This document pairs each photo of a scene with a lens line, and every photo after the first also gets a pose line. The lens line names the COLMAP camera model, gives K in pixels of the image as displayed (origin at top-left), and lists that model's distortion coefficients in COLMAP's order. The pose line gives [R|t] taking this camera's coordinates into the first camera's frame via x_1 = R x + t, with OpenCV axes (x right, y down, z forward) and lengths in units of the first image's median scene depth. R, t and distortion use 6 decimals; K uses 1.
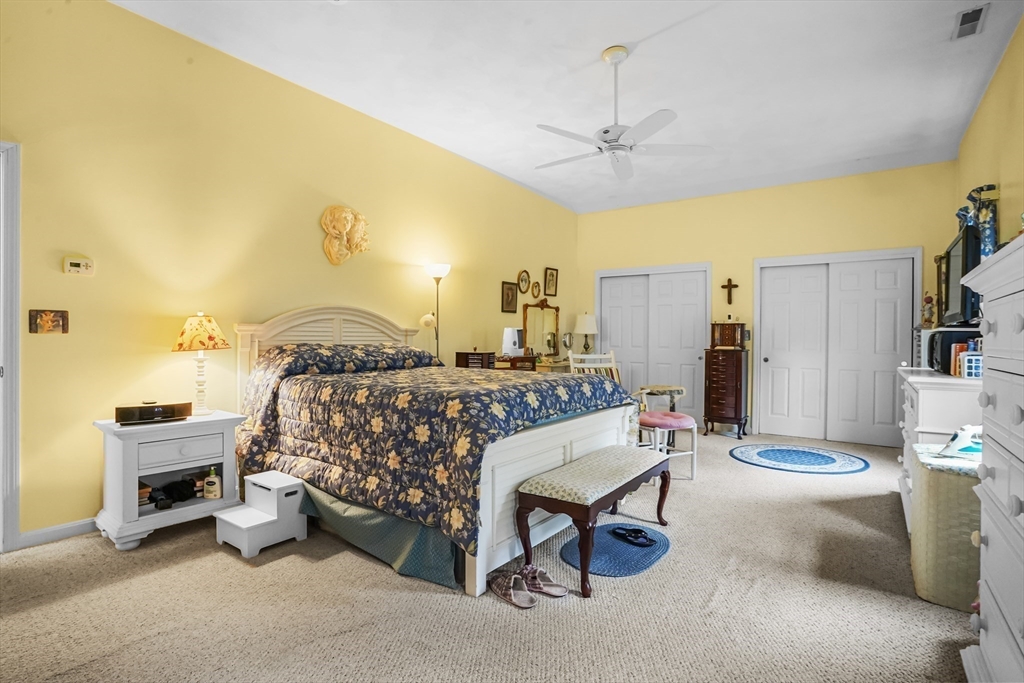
lens RADIAL K [[508.0, 0, 512.0], [0, 508.0, 341.5], [0, 0, 1]] dist [-0.035977, 0.000766]
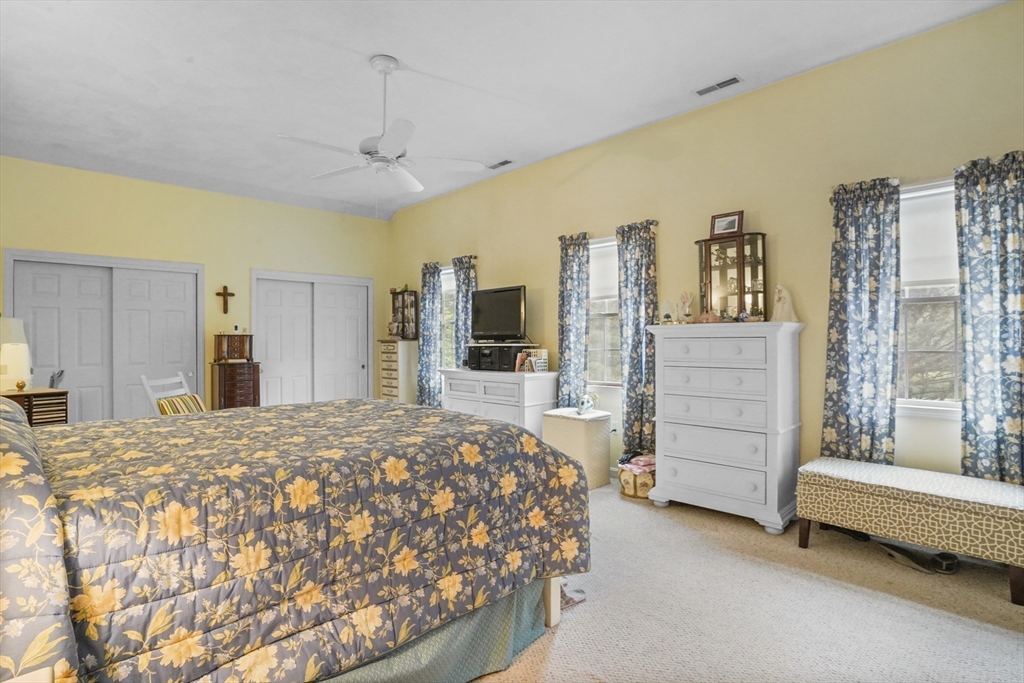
lens RADIAL K [[508.0, 0, 512.0], [0, 508.0, 341.5], [0, 0, 1]] dist [-0.035977, 0.000766]
pose [[0.160340, -0.010197, 0.987009, -0.817020], [0.013652, 0.999874, 0.008112, -0.048603], [-0.986967, 0.012174, 0.160459, 0.704800]]
